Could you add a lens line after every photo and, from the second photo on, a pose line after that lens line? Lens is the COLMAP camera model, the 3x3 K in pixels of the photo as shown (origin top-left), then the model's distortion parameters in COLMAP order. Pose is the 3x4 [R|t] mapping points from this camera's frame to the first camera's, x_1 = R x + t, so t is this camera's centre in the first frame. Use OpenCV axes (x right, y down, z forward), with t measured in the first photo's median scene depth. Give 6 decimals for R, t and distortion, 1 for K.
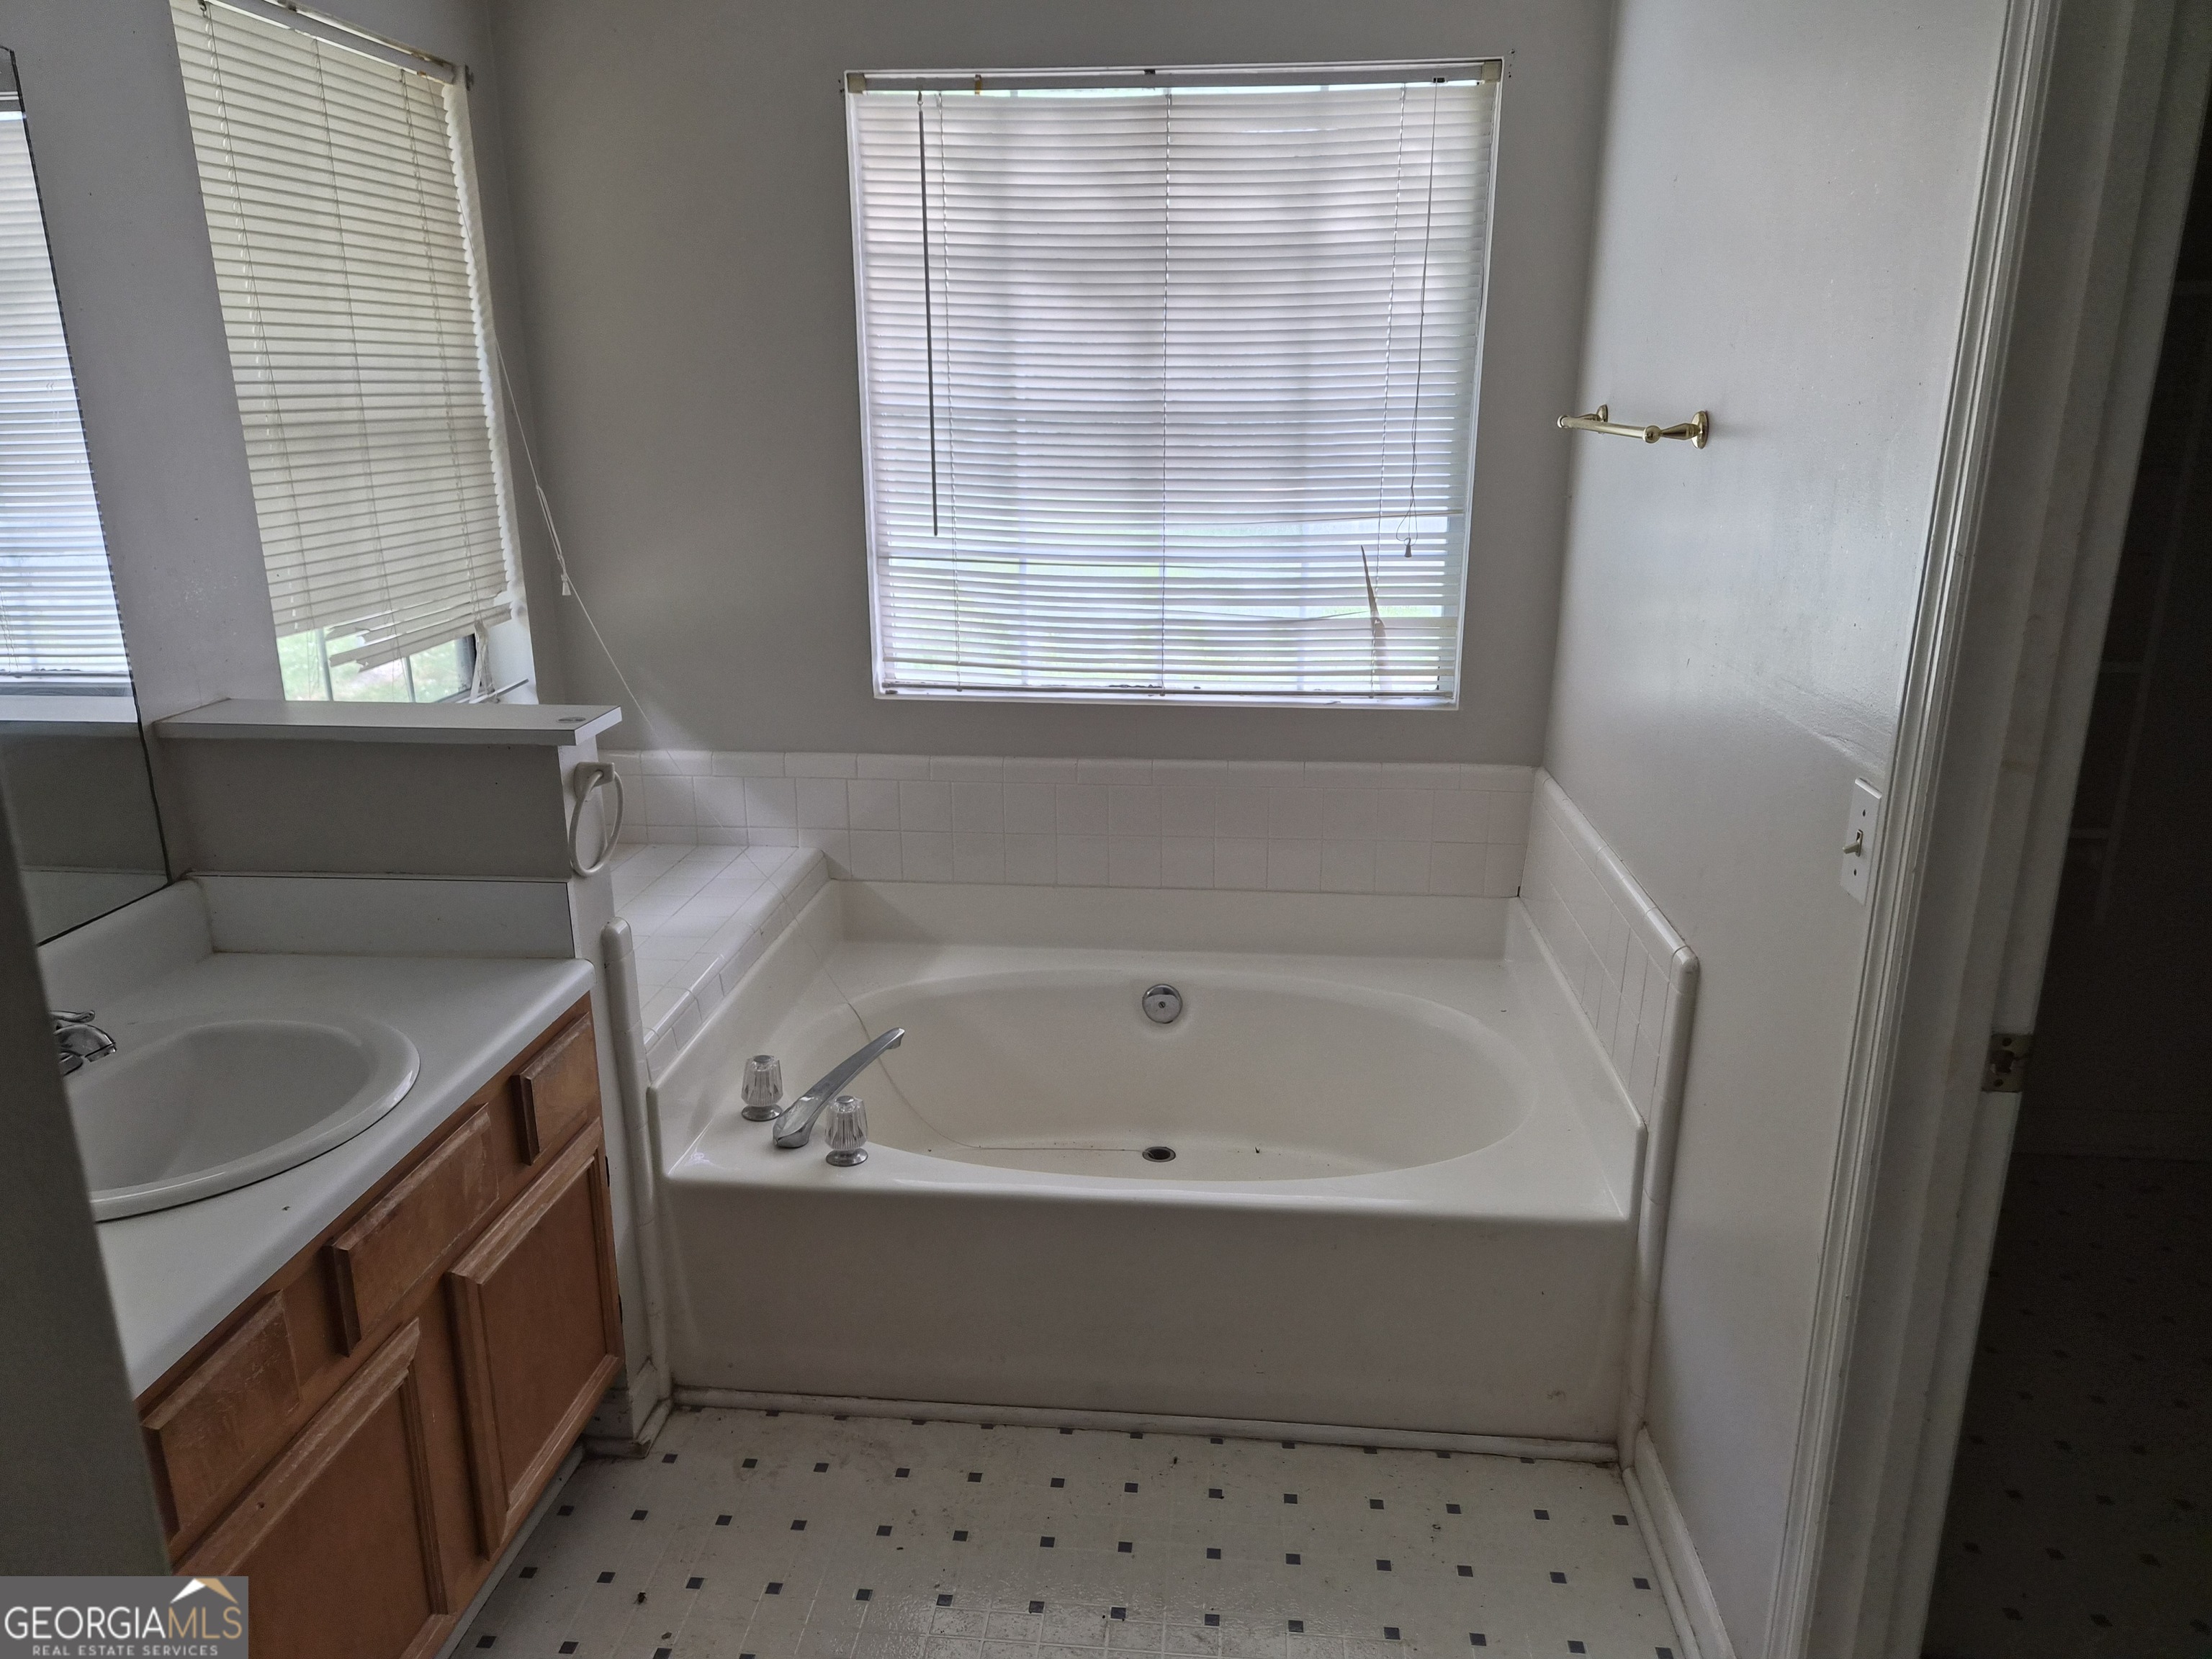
lens RADIAL K [[1499.0, 0, 1126.8], [0, 1499.0, 805.8], [0, 0, 1]] dist [0.078011, -0.076800]
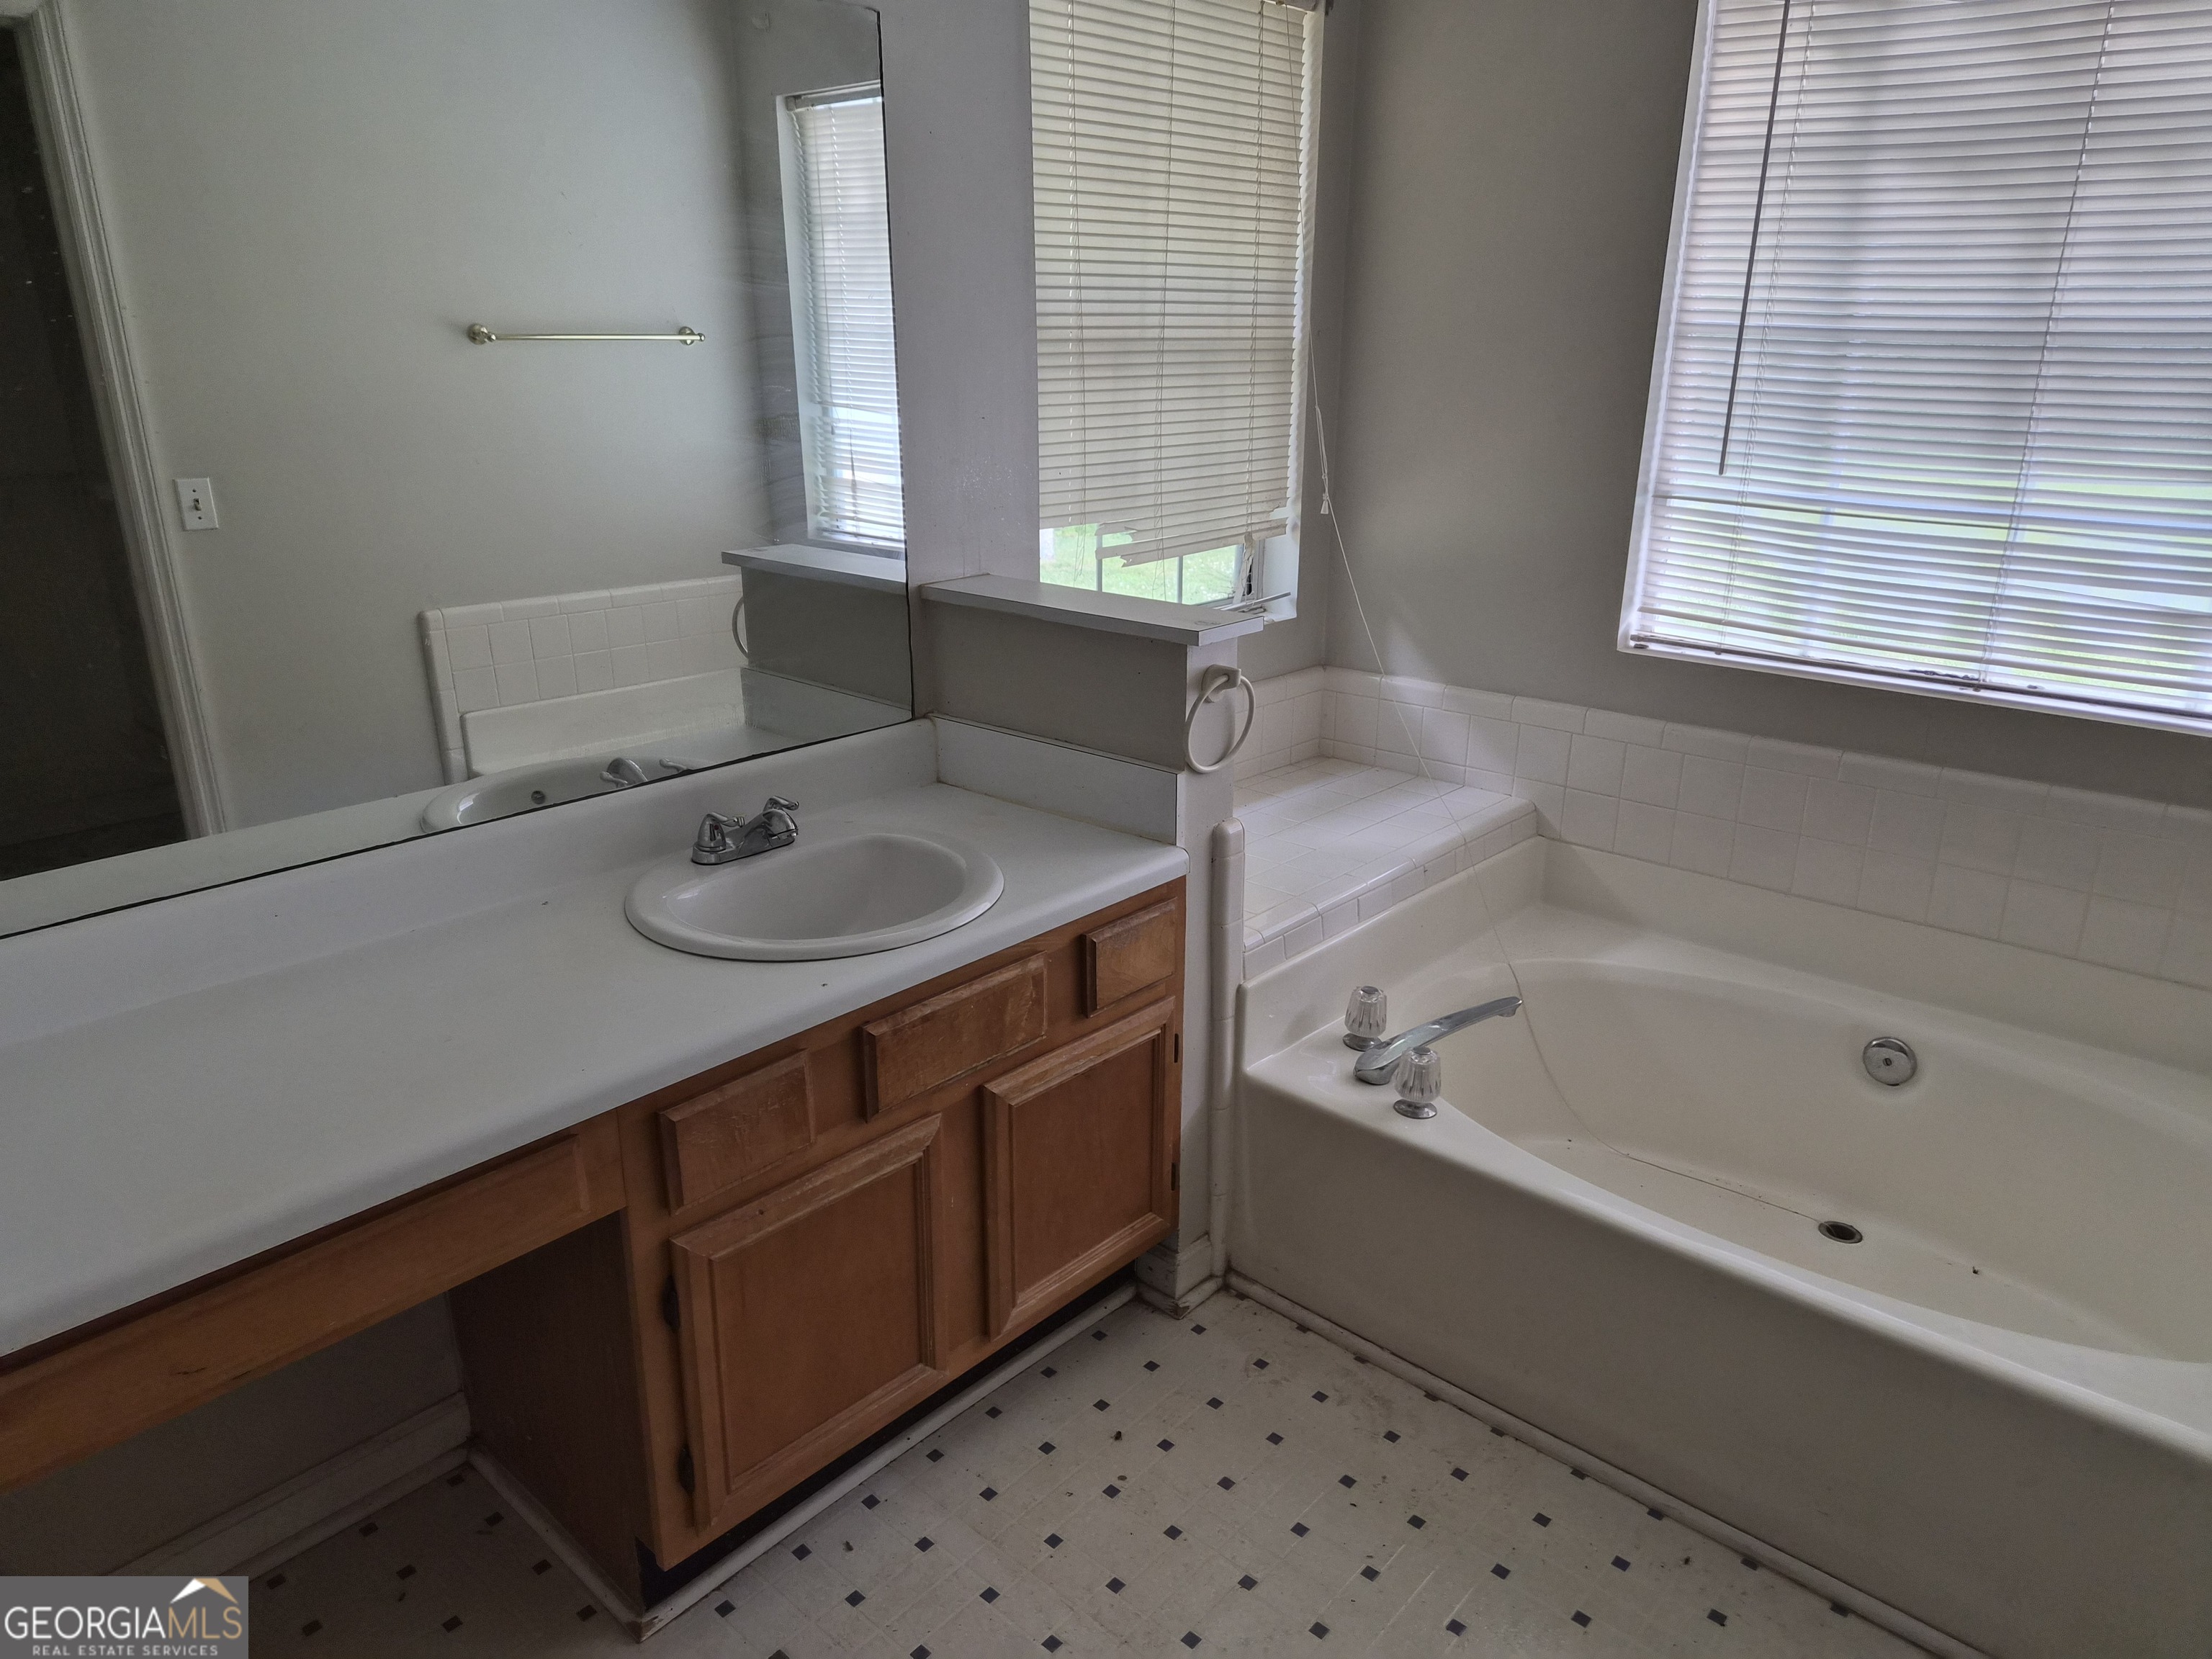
lens RADIAL K [[1494.9, 0, 1106.0], [0, 1494.9, 829.5], [0, 0, 1]] dist [0.073960, -0.078826]
pose [[0.803989, 0.193019, -0.562446, 0.146526], [-0.165201, 0.981121, 0.100553, -0.006374], [0.571236, 0.012073, 0.820697, 0.084542]]
